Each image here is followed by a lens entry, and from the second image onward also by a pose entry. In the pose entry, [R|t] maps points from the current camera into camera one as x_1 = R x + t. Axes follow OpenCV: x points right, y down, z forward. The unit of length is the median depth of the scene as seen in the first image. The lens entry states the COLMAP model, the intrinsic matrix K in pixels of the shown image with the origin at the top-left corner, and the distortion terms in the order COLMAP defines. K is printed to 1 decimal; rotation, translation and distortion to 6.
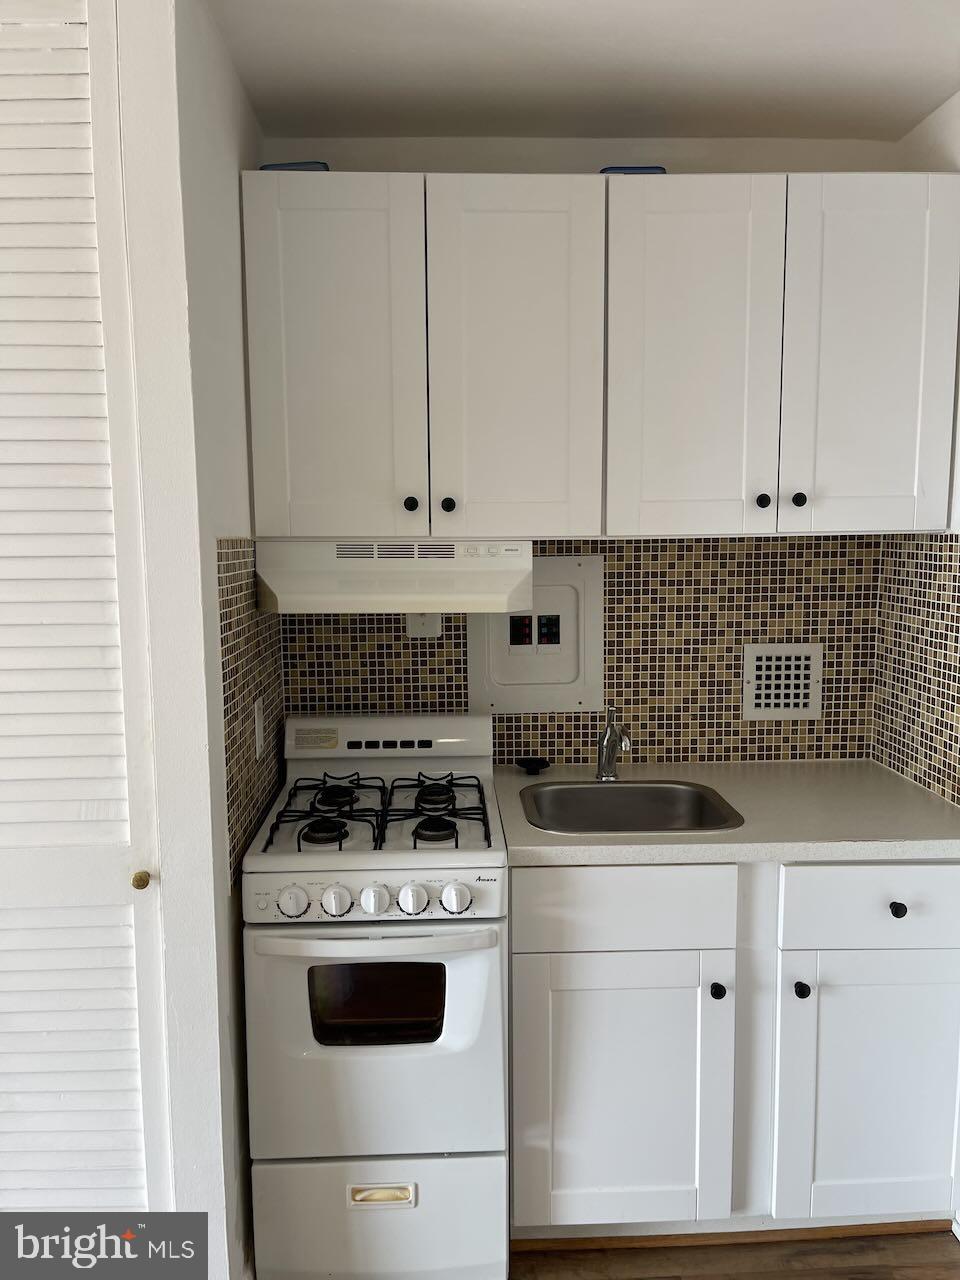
lens RADIAL K [[977.5, 0, 481.2], [0, 977.5, 642.9], [0, 0, 1]] dist [0.049435, -0.048250]
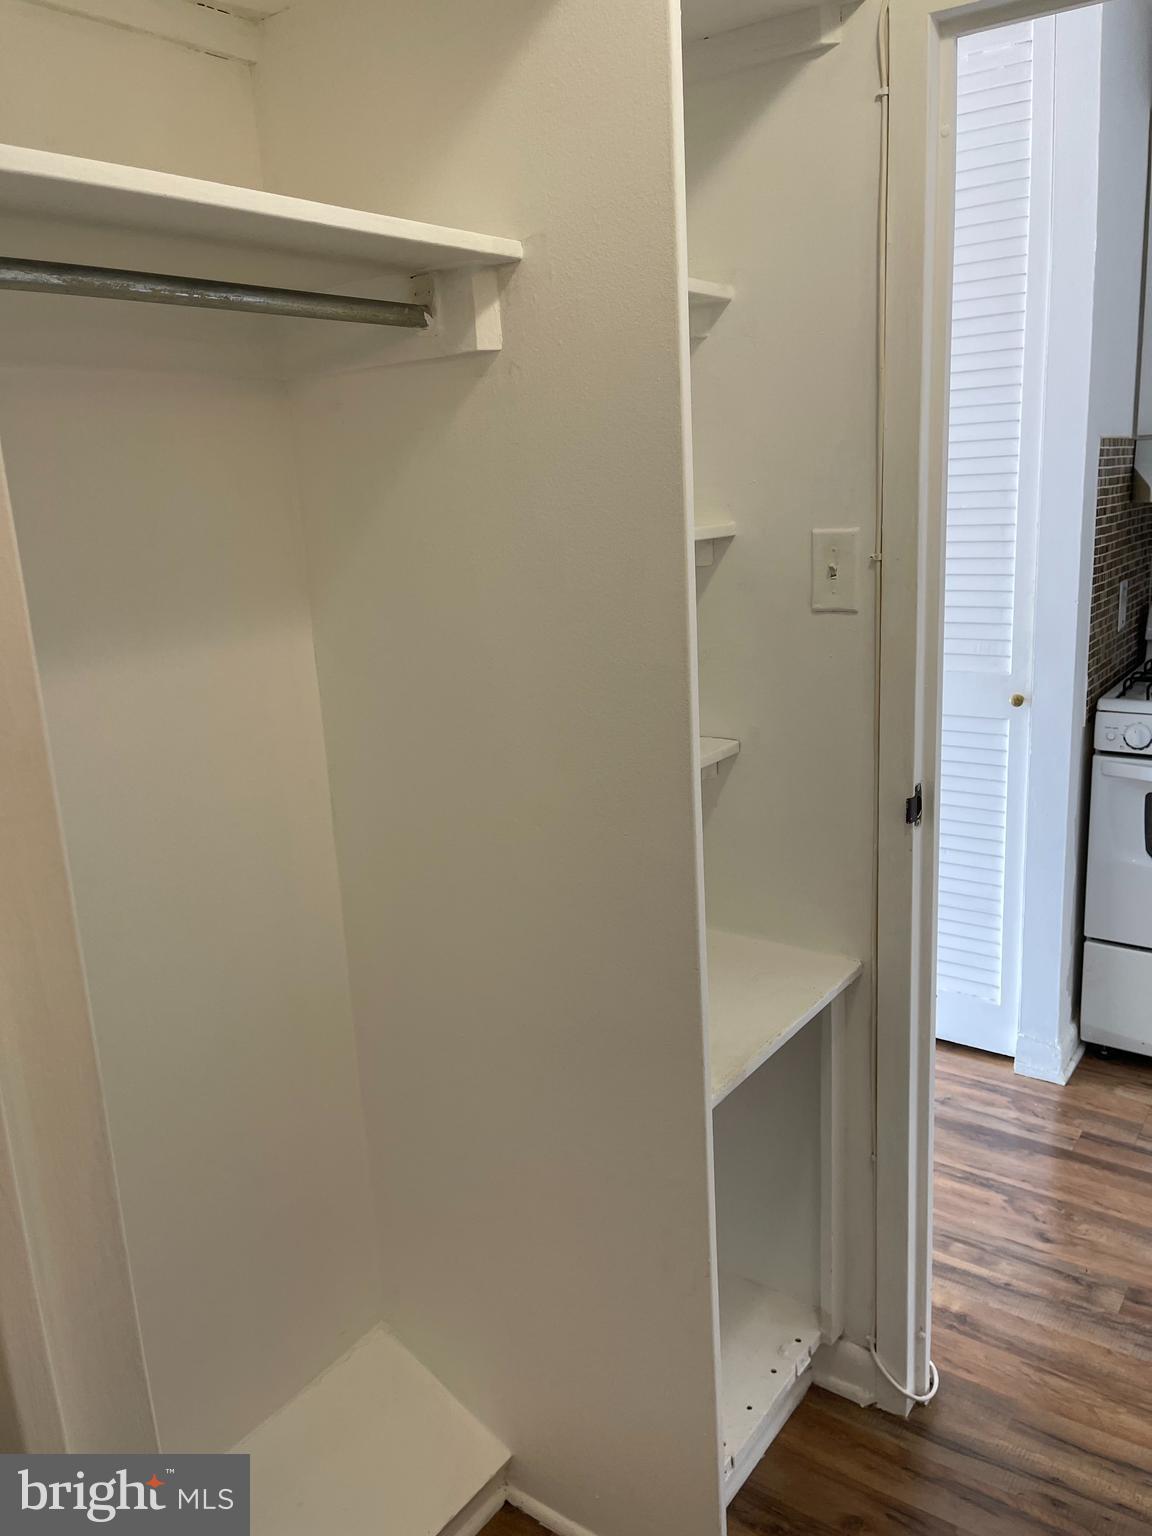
lens RADIAL K [[1173.0, 0, 577.2], [0, 1173.0, 772.2], [0, 0, 1]] dist [0.049435, -0.048250]
pose [[0.785736, 0.115472, -0.607689, 0.143523], [-0.023544, 0.987292, 0.157162, 0.077327], [0.618114, -0.109180, 0.778469, -0.525300]]
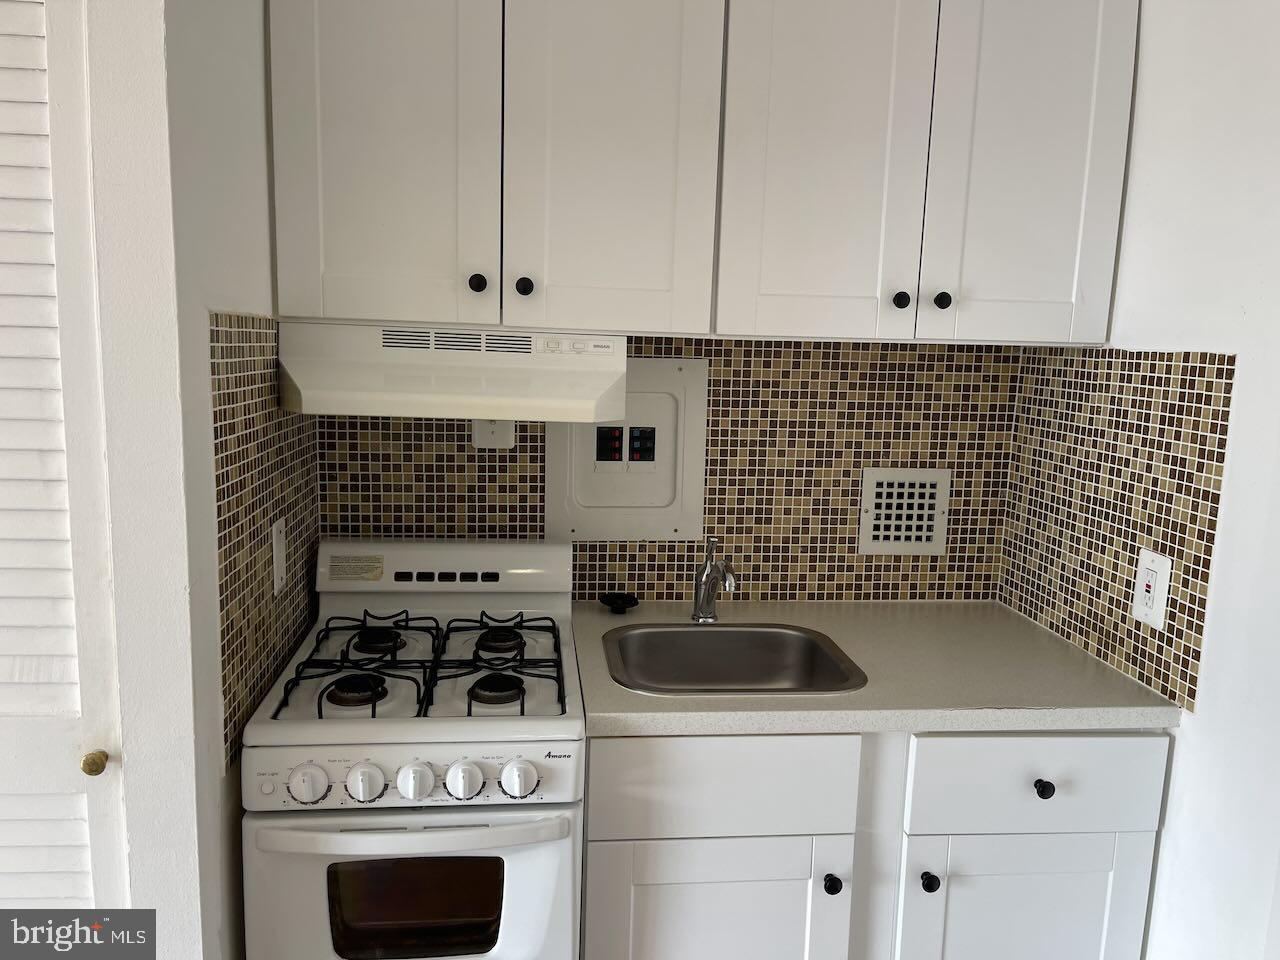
lens RADIAL K [[977.5, 0, 651.1], [0, 977.5, 485.0], [0, 0, 1]] dist [0.049435, -0.048250]
pose [[0.995686, 0.028133, 0.088414, 0.003223], [-0.031123, 0.998983, 0.032633, -0.007042], [-0.087406, -0.035244, 0.995549, 0.176686]]
